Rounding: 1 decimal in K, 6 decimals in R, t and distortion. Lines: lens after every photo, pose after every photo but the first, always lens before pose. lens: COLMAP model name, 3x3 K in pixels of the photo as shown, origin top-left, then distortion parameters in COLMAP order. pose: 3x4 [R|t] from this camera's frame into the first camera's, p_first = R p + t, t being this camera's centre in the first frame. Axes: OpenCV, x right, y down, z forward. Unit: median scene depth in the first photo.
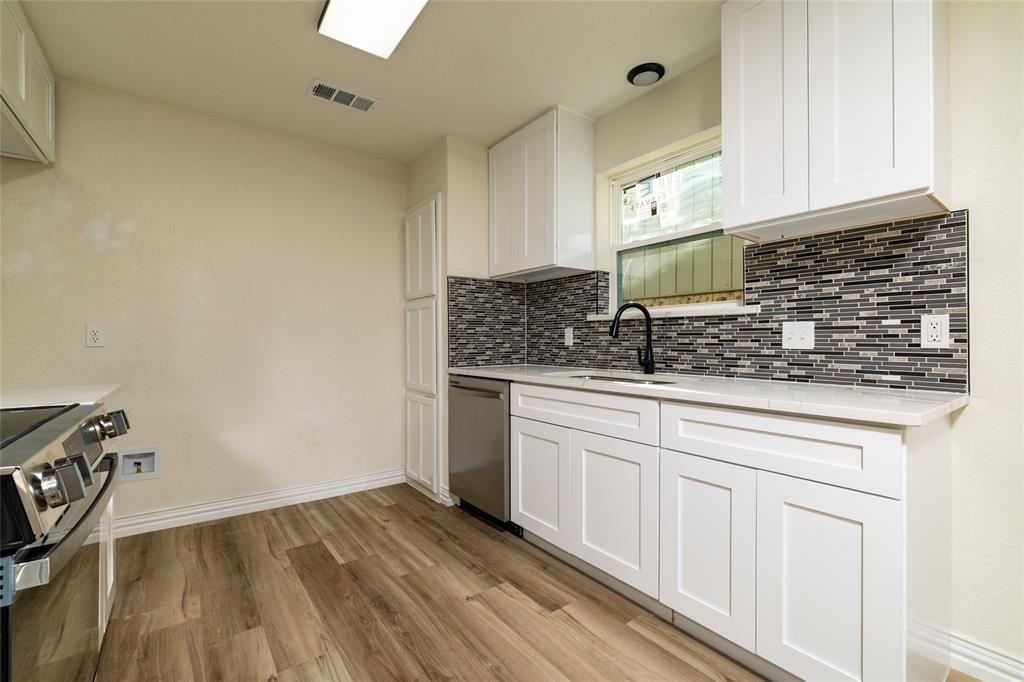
lens RADIAL K [[451.9, 0, 509.6], [0, 451.9, 335.9], [0, 0, 1]] dist [-0.002309, 0.001554]
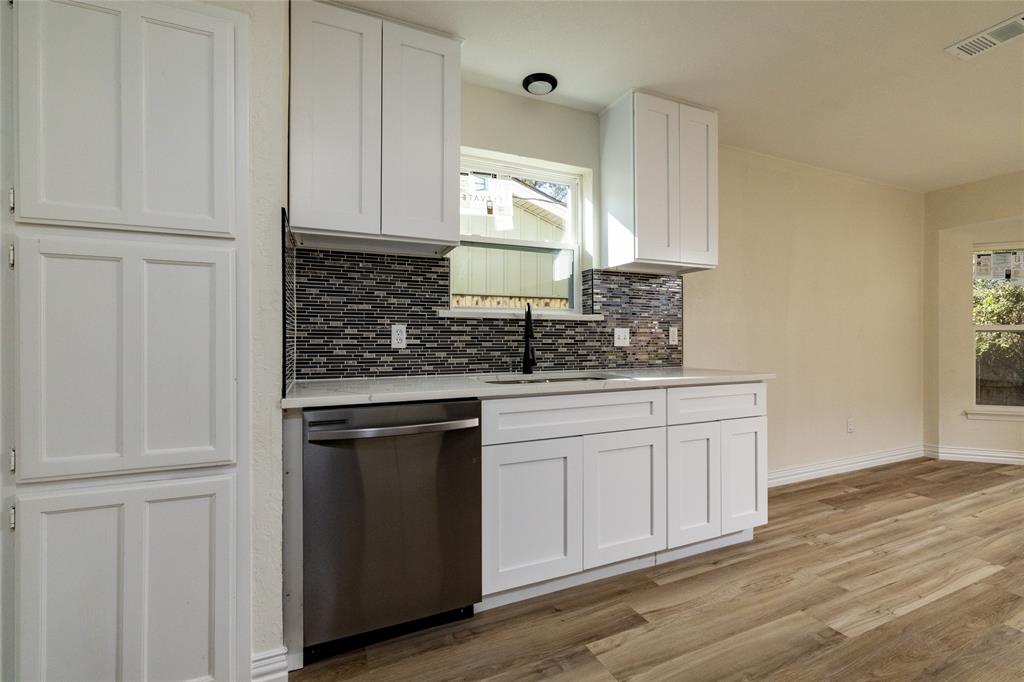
lens RADIAL K [[437.2, 0, 510.5], [0, 437.2, 340.3], [0, 0, 1]] dist [-0.001813, 0.000398]
pose [[0.222654, 0.000235, 0.974897, -0.639523], [-0.008085, 0.999966, 0.001605, 0.007171], [-0.974864, -0.008239, 0.222649, 0.783232]]
